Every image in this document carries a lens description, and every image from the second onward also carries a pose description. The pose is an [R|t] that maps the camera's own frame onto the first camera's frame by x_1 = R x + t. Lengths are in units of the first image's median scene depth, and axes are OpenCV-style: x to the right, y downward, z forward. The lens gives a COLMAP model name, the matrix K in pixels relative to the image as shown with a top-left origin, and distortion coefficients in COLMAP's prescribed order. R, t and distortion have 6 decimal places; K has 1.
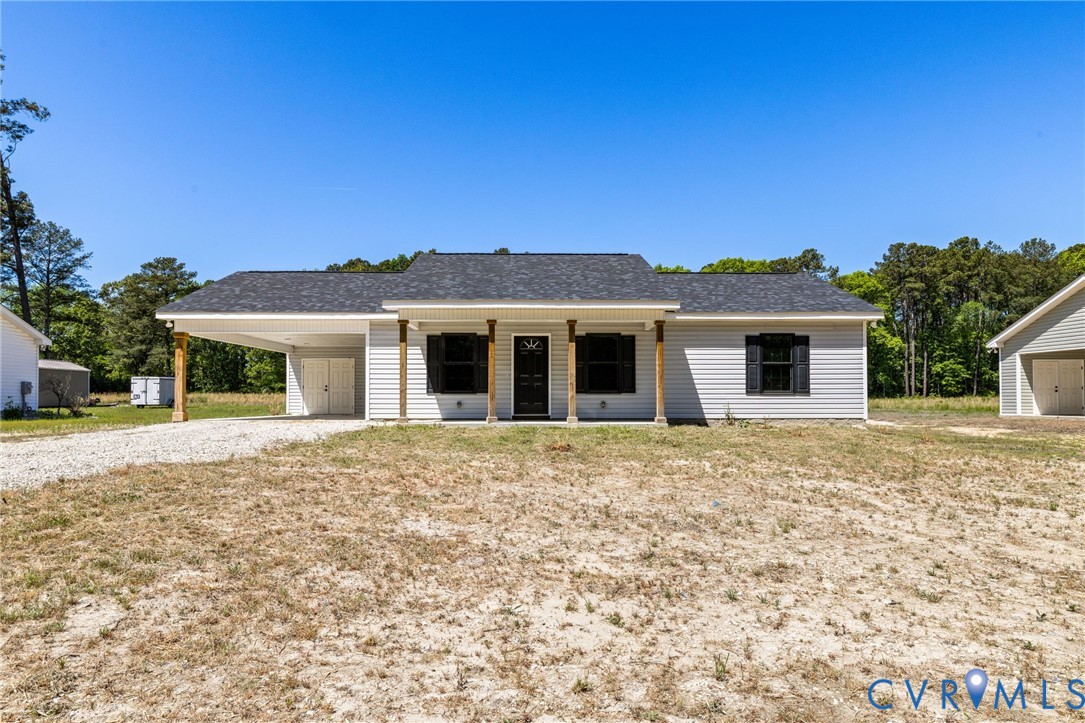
lens RADIAL K [[648.6, 0, 536.8], [0, 648.6, 387.4], [0, 0, 1]] dist [0.000616, -0.001363]
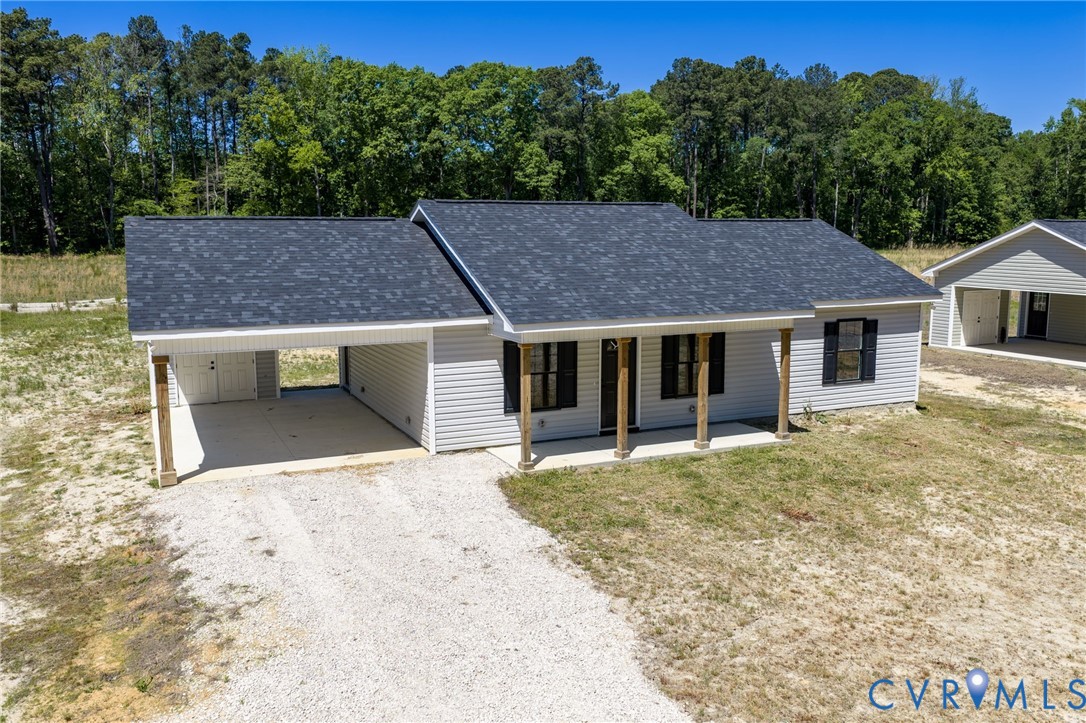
lens RADIAL K [[897.1, 0, 543.9], [0, 897.1, 360.6], [0, 0, 1]] dist [0.021174, -0.029943]
pose [[0.915532, -0.060153, 0.397721, -0.376777], [-0.005265, 0.986878, 0.161380, -0.156799], [-0.402210, -0.149842, 0.903202, 0.000302]]
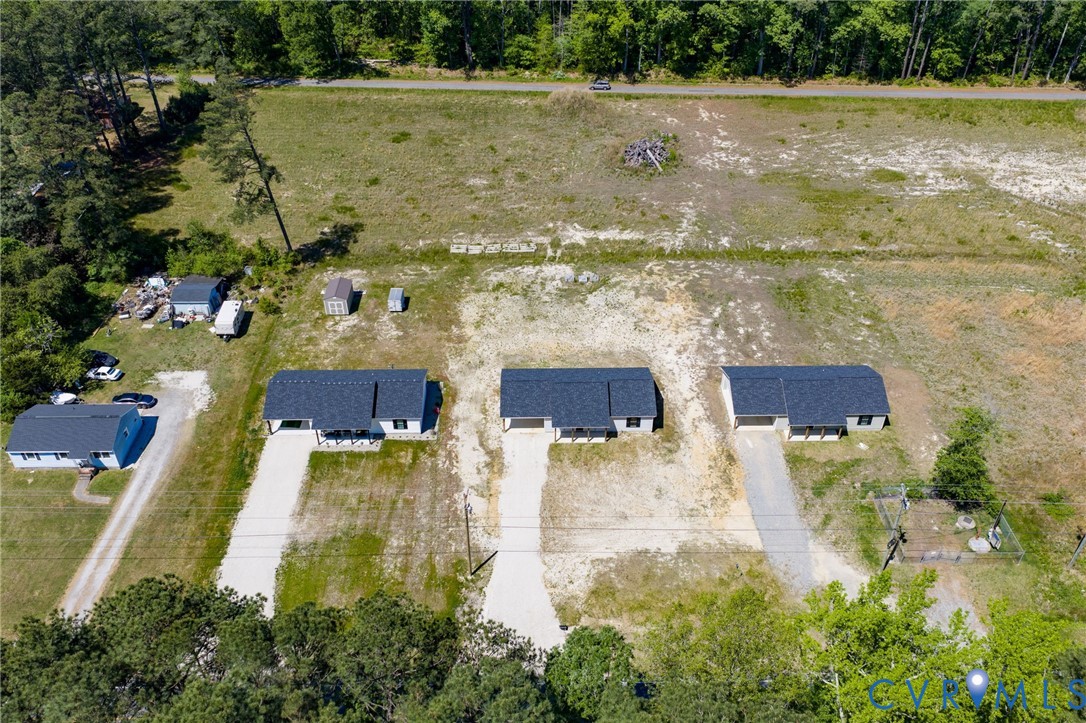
lens RADIAL K [[897.1, 0, 547.0], [0, 897.1, 362.8], [0, 0, 1]] dist [0.021174, -0.029943]
pose [[0.999979, -0.001135, 0.006420, -0.192559], [-0.003137, 0.779461, 0.626443, -2.959488], [-0.005715, -0.626450, 0.779441, -2.513101]]
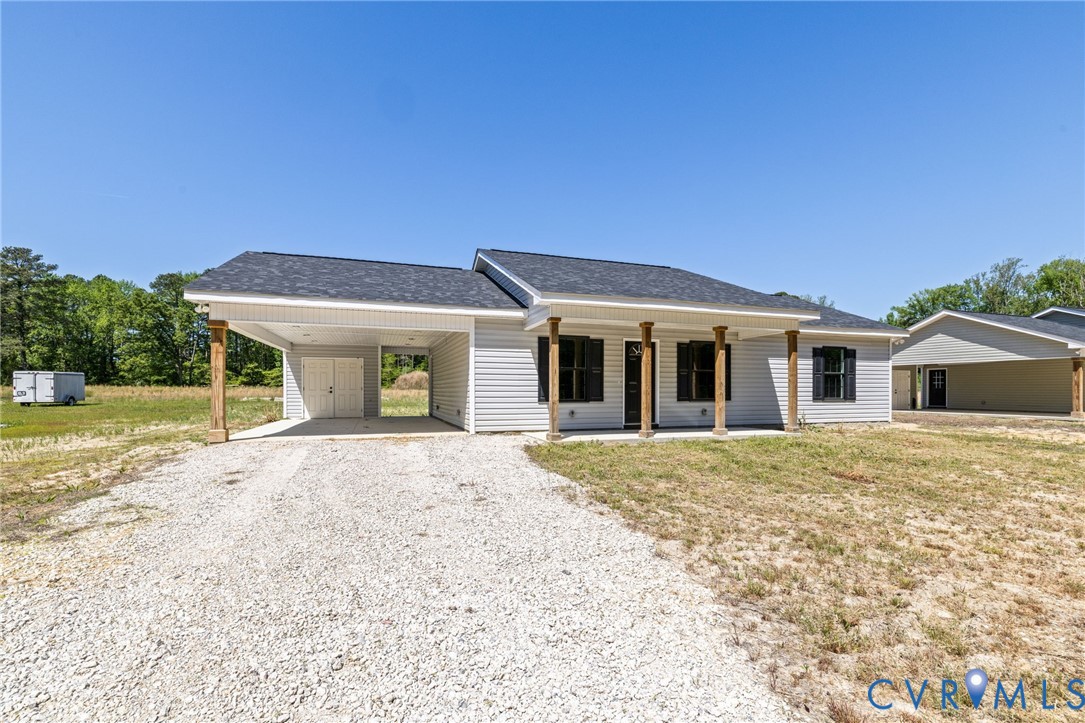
lens RADIAL K [[483.3, 0, 539.5], [0, 483.3, 394.6], [0, 0, 1]] dist [0.001639, 0.000287]
pose [[0.950122, -0.001053, 0.311875, -0.253925], [-0.007686, 0.999611, 0.026792, -0.012752], [-0.311782, -0.027852, 0.949745, 0.248465]]
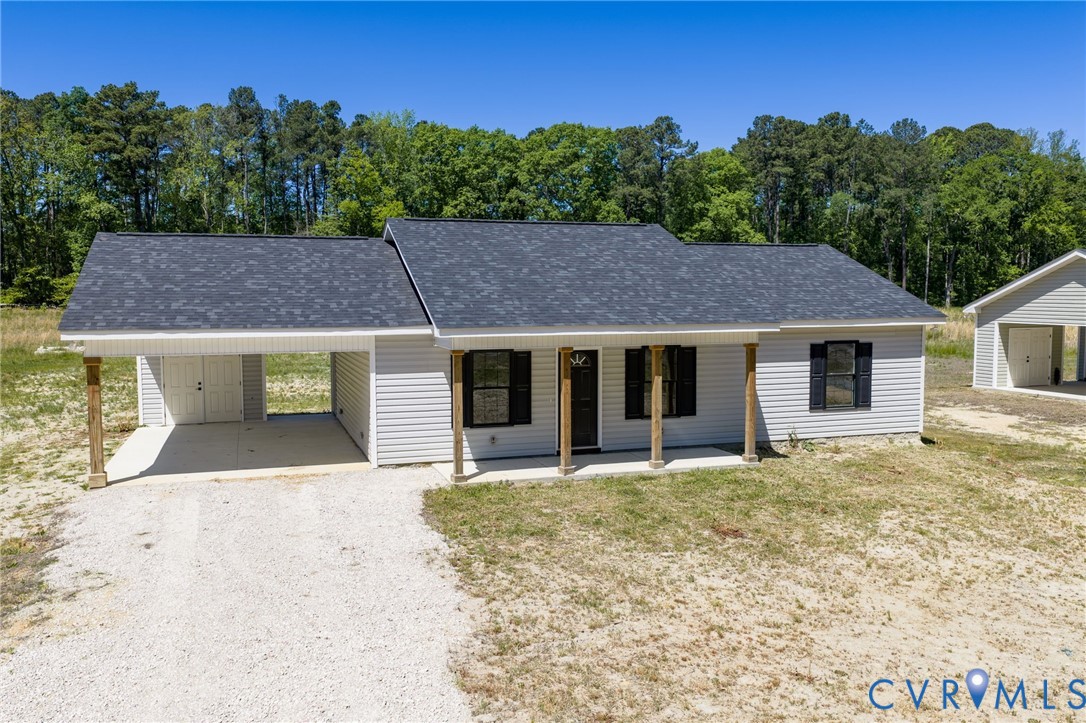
lens RADIAL K [[897.1, 0, 544.0], [0, 897.1, 360.1], [0, 0, 1]] dist [0.021174, -0.029943]
pose [[0.952984, -0.025586, 0.301939, -0.260080], [-0.002414, 0.995756, 0.091999, -0.114591], [-0.303011, -0.088402, 0.948878, -0.024256]]
